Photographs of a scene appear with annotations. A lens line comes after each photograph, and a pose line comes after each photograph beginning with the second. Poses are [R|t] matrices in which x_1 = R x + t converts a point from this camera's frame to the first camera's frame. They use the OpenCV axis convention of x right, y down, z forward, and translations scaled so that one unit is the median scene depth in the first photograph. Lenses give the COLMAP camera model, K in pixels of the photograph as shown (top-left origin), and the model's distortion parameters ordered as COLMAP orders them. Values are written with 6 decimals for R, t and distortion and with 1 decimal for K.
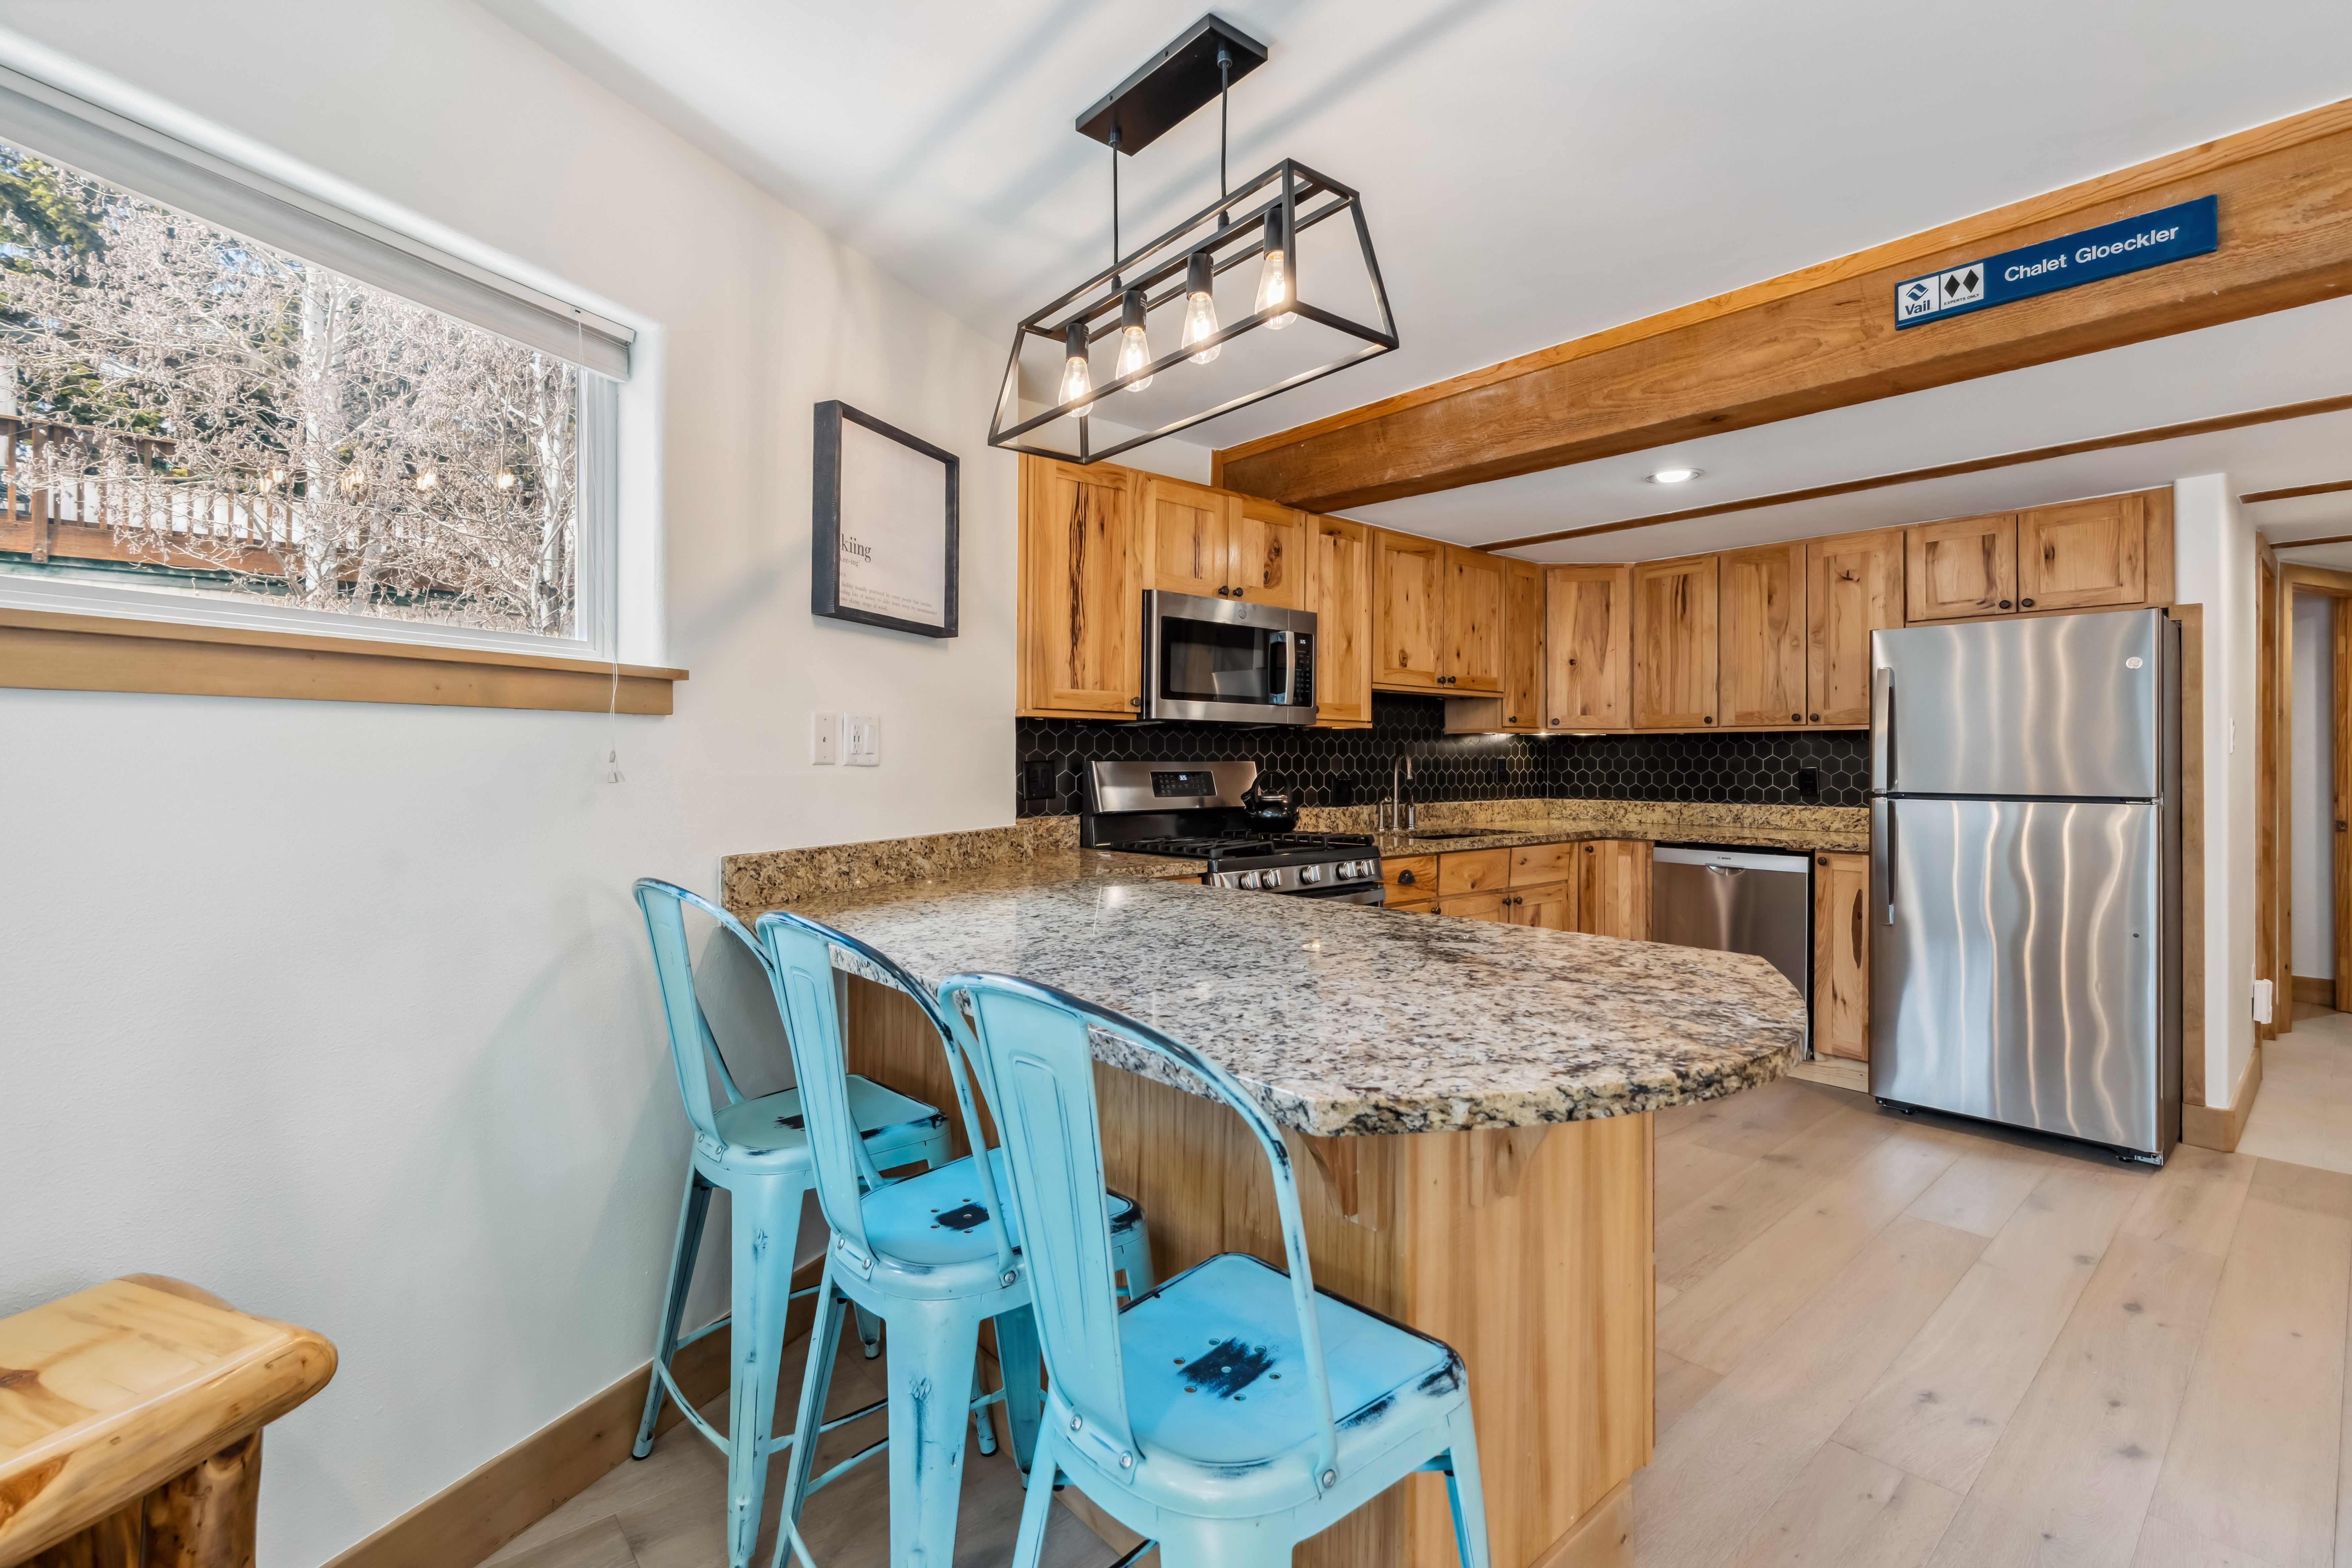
lens RADIAL K [[1069.3, 0, 1184.8], [0, 1069.3, 756.5], [0, 0, 1]] dist [-0.015449, 0.006625]
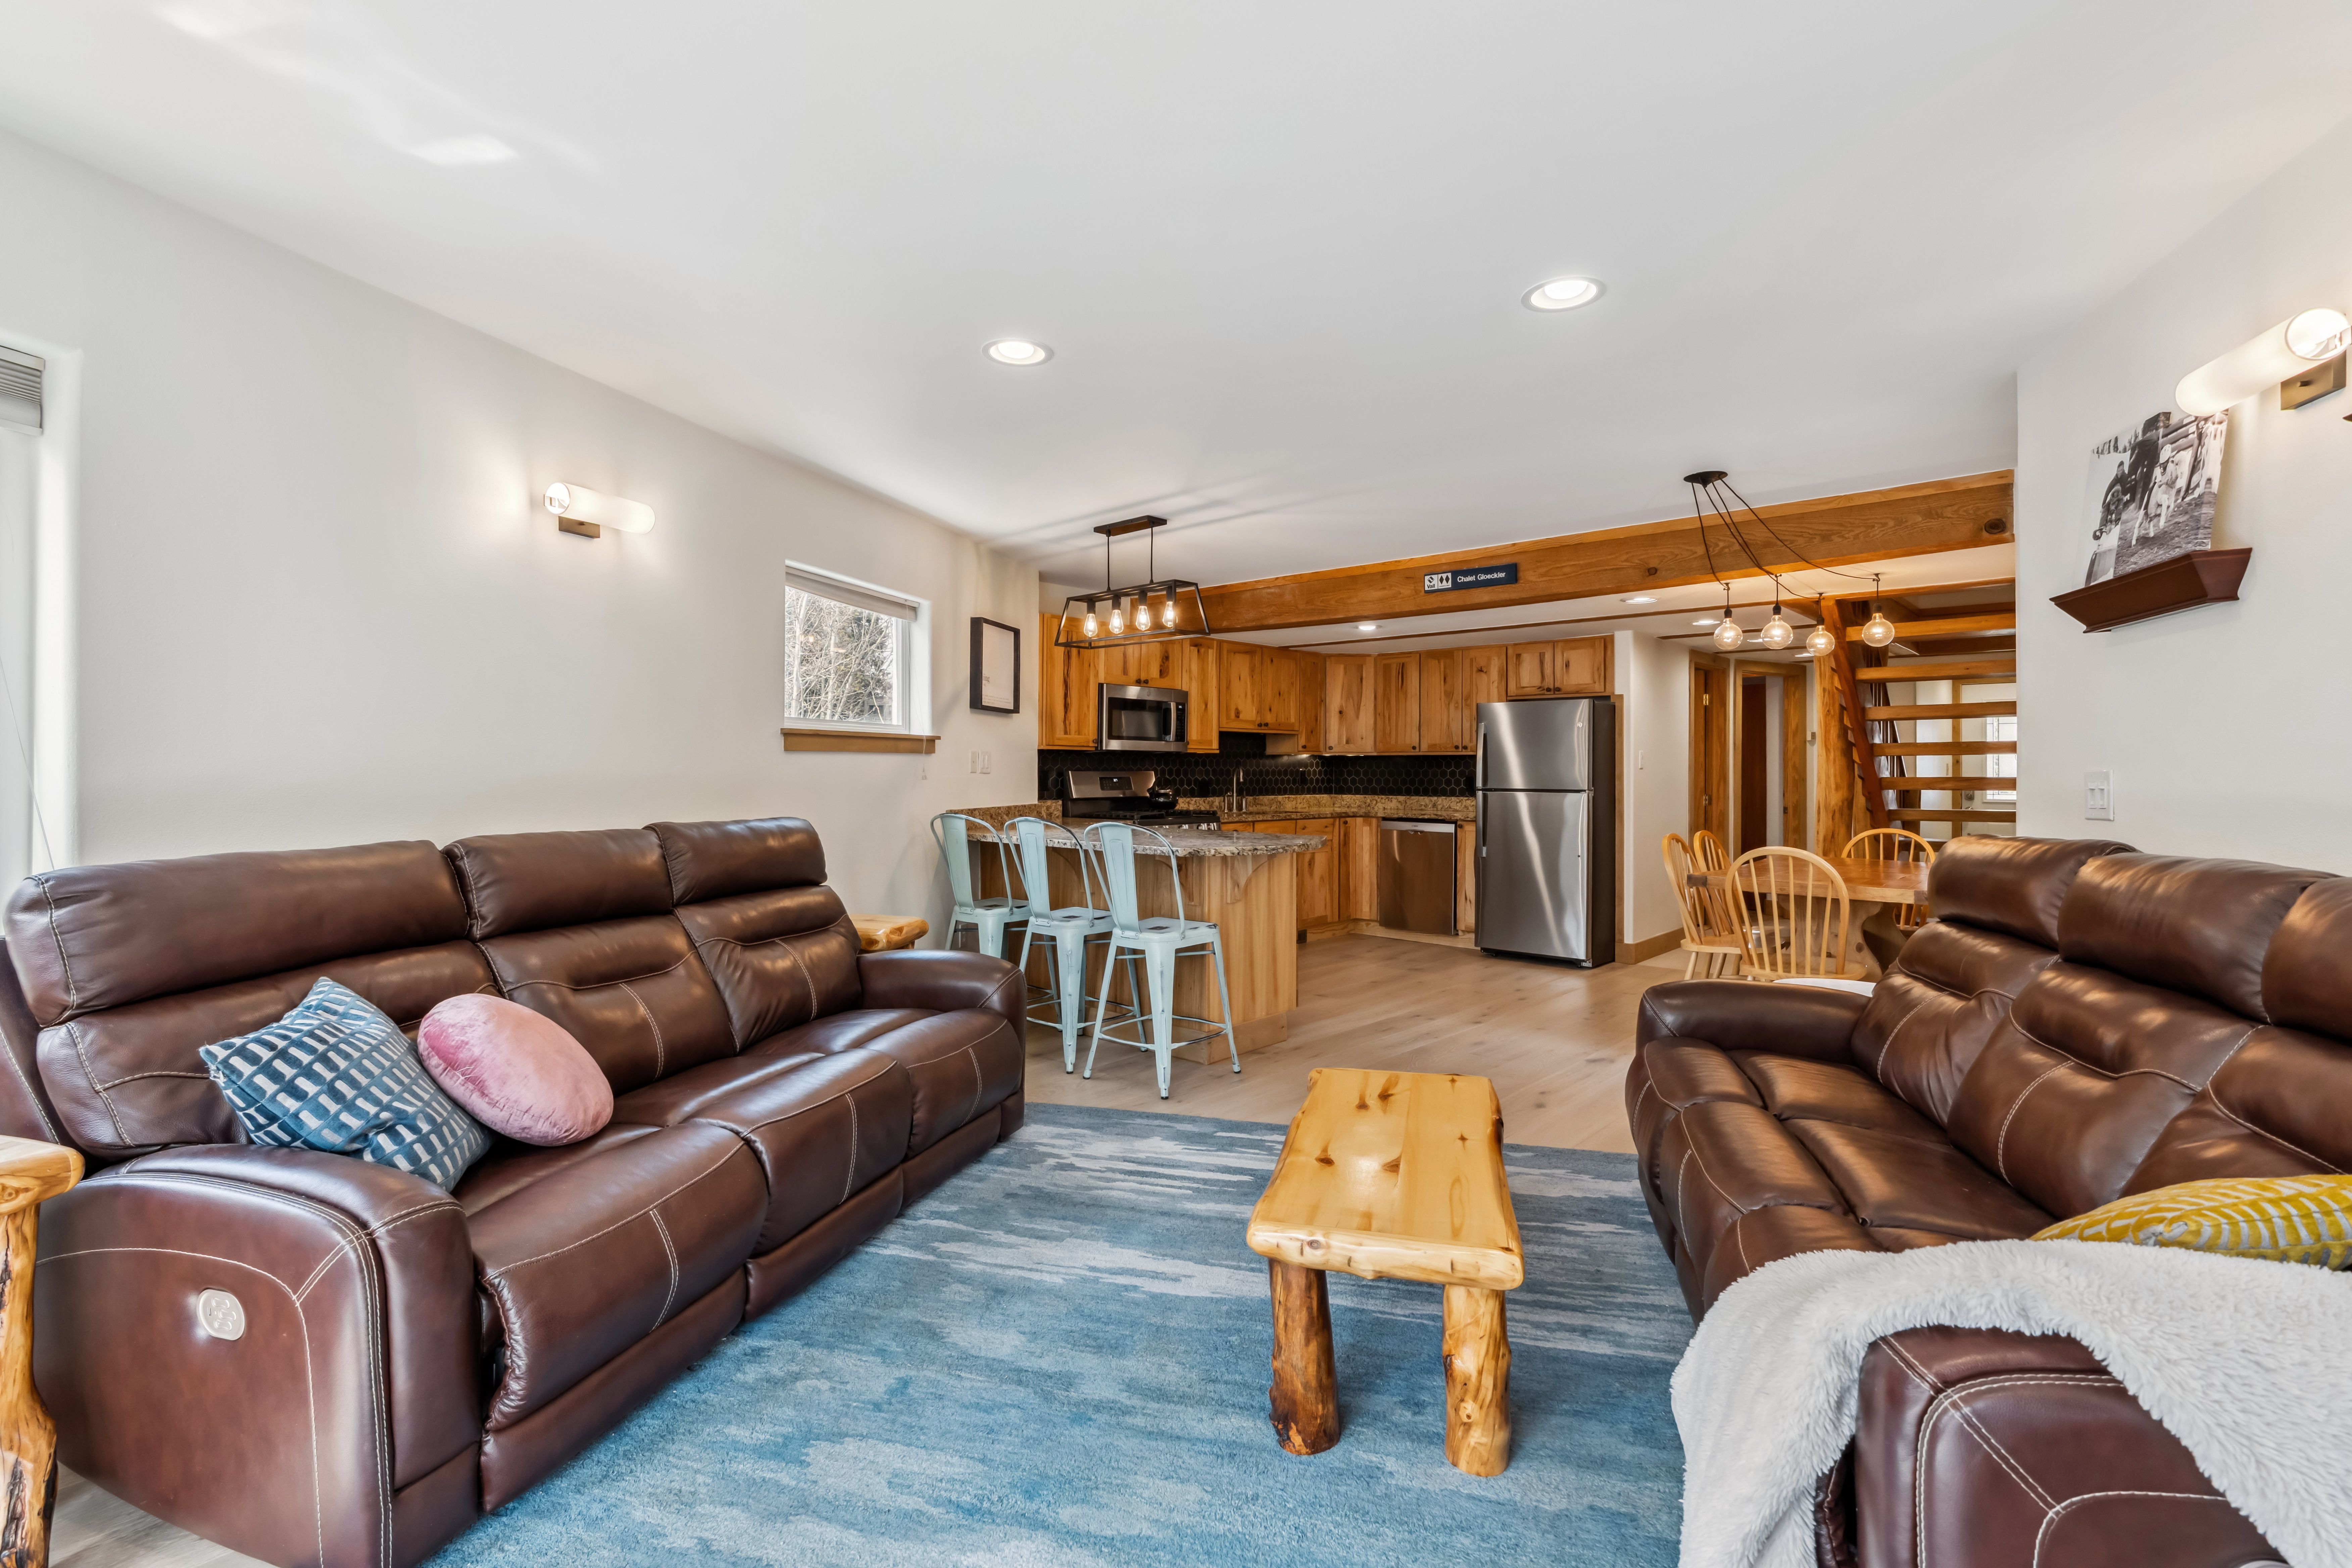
lens RADIAL K [[1069.3, 0, 1192.8], [0, 1069.3, 778.1], [0, 0, 1]] dist [-0.015449, 0.006625]
pose [[0.993230, 0.000669, 0.116159, -0.089220], [-0.002054, 0.999928, 0.011805, -0.006226], [-0.116143, -0.011963, 0.993160, -0.903761]]
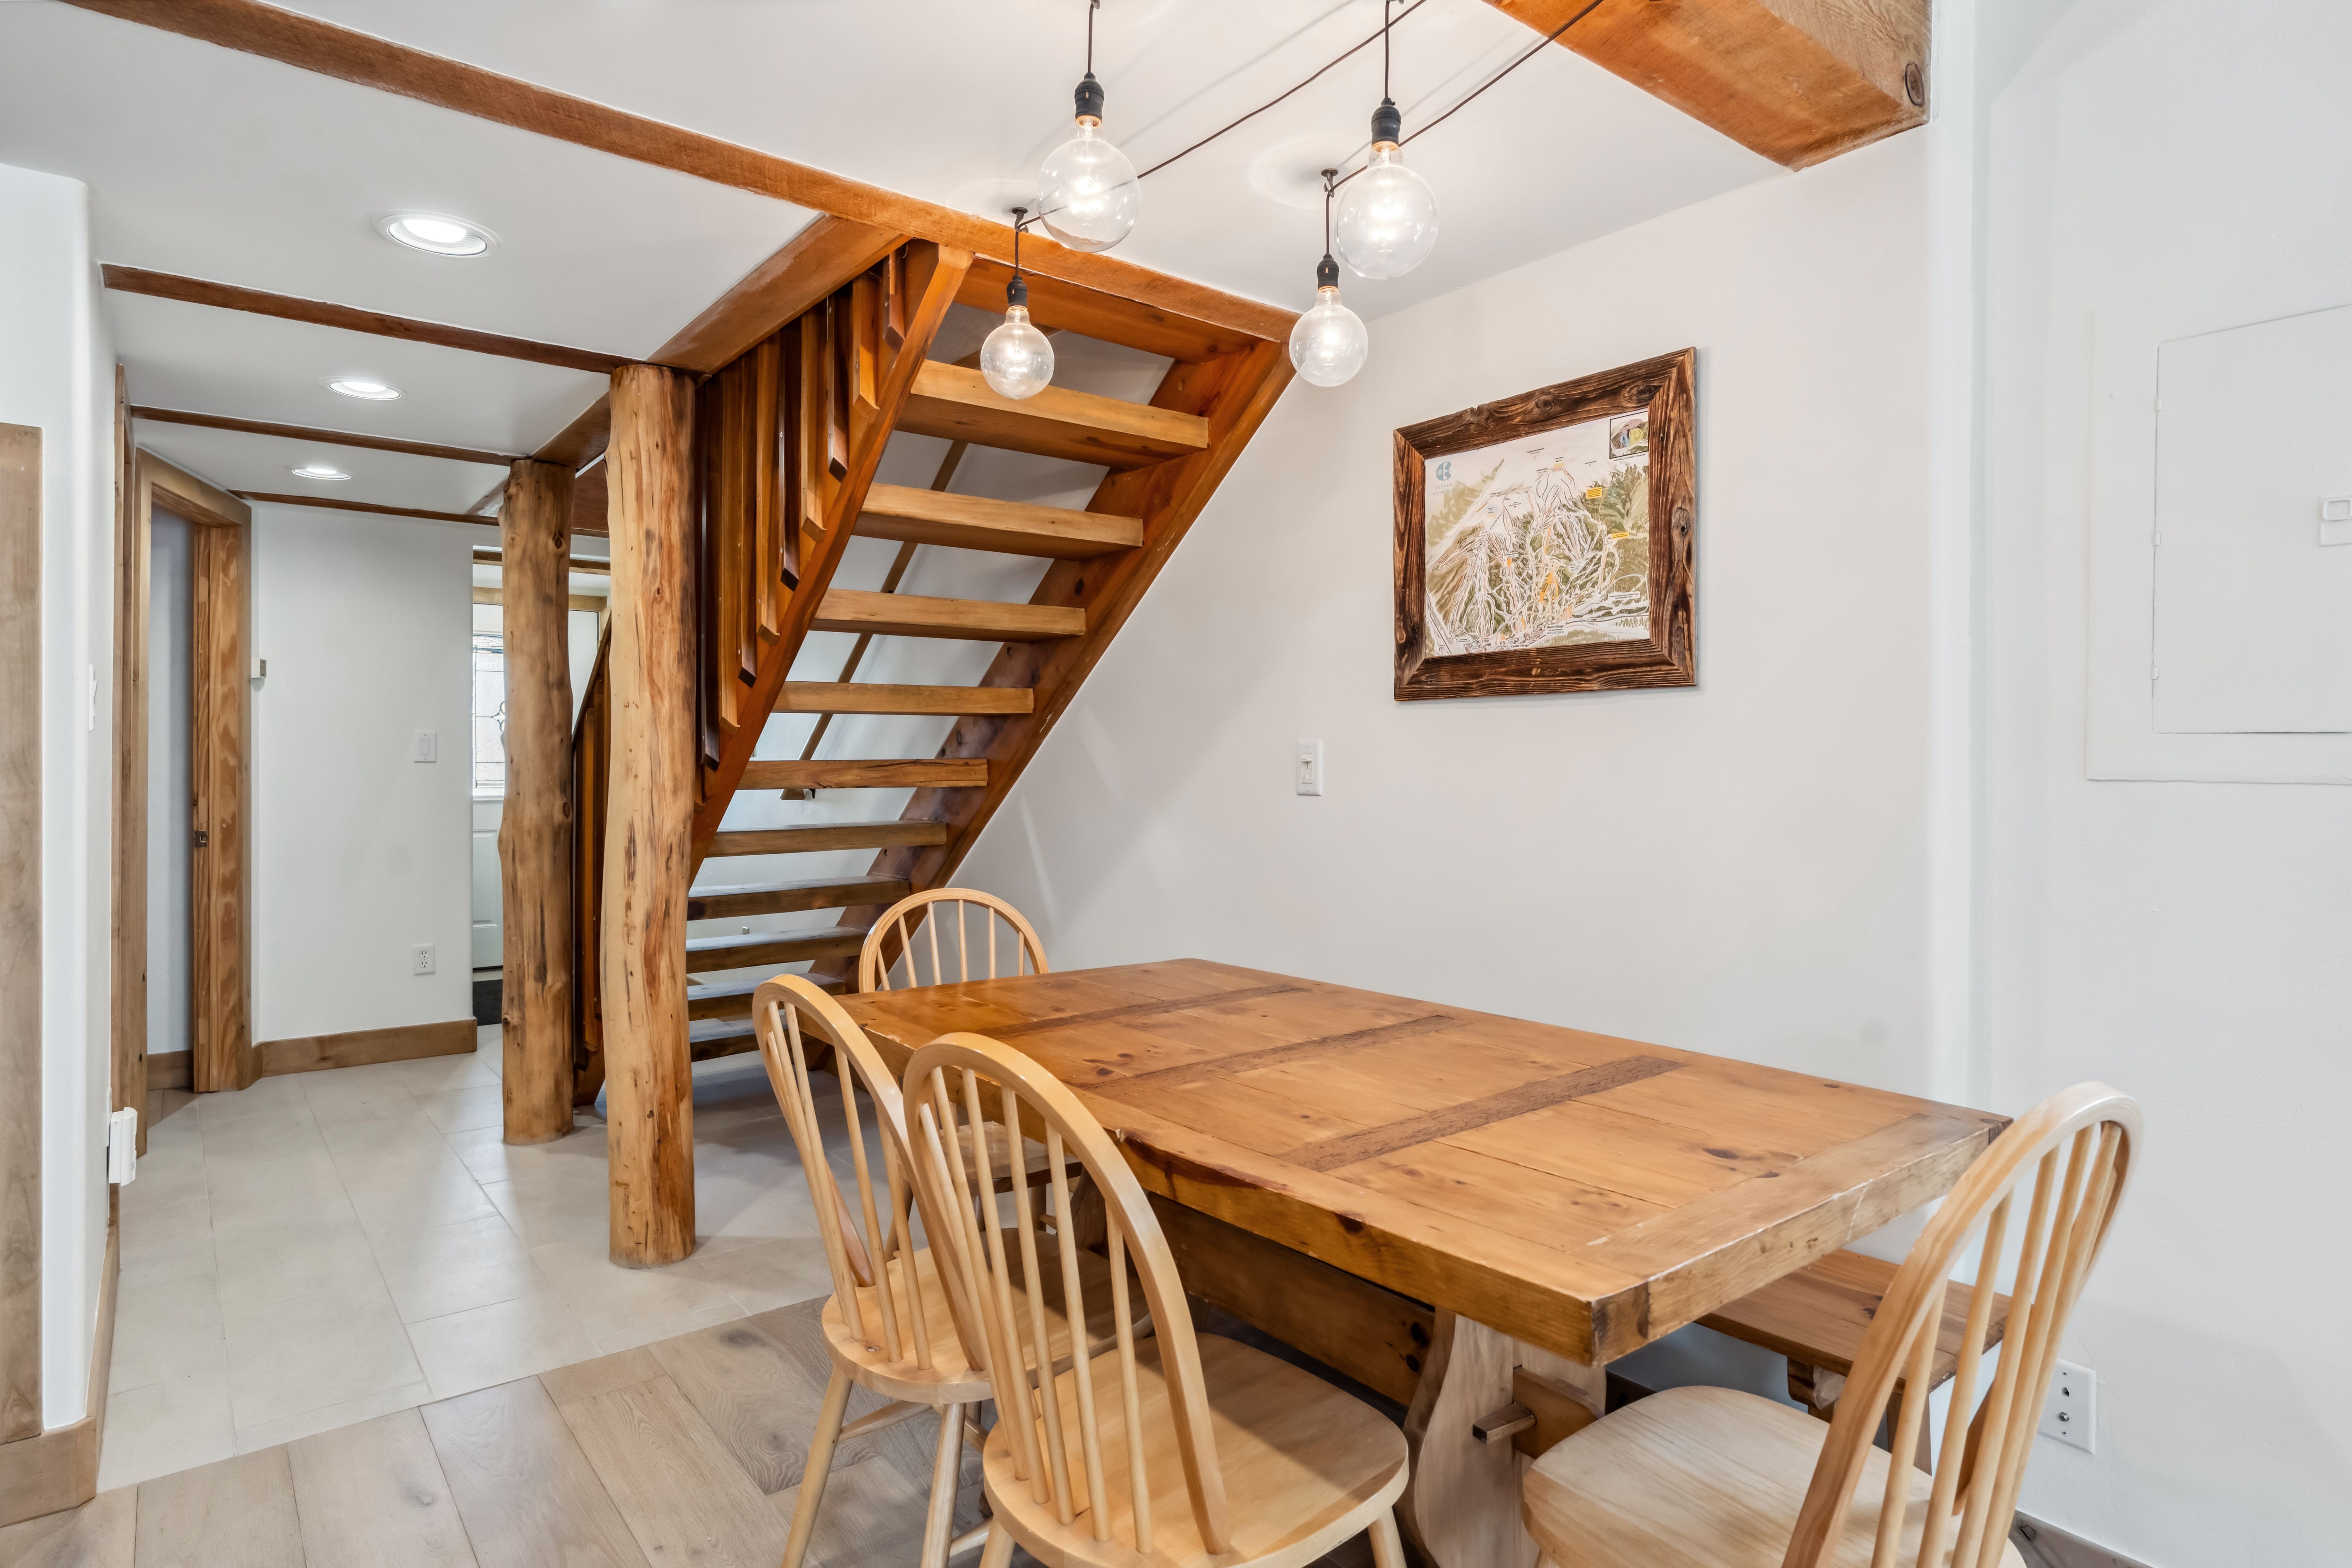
lens RADIAL K [[1273.4, 0, 1172.1], [0, 1273.4, 763.4], [0, 0, 1]] dist [-0.000876, -0.000048]
pose [[0.057359, -0.005293, 0.998340, 0.385787], [-0.009371, 0.999939, 0.005840, 0.004089], [-0.998310, -0.009691, 0.057306, 0.425740]]
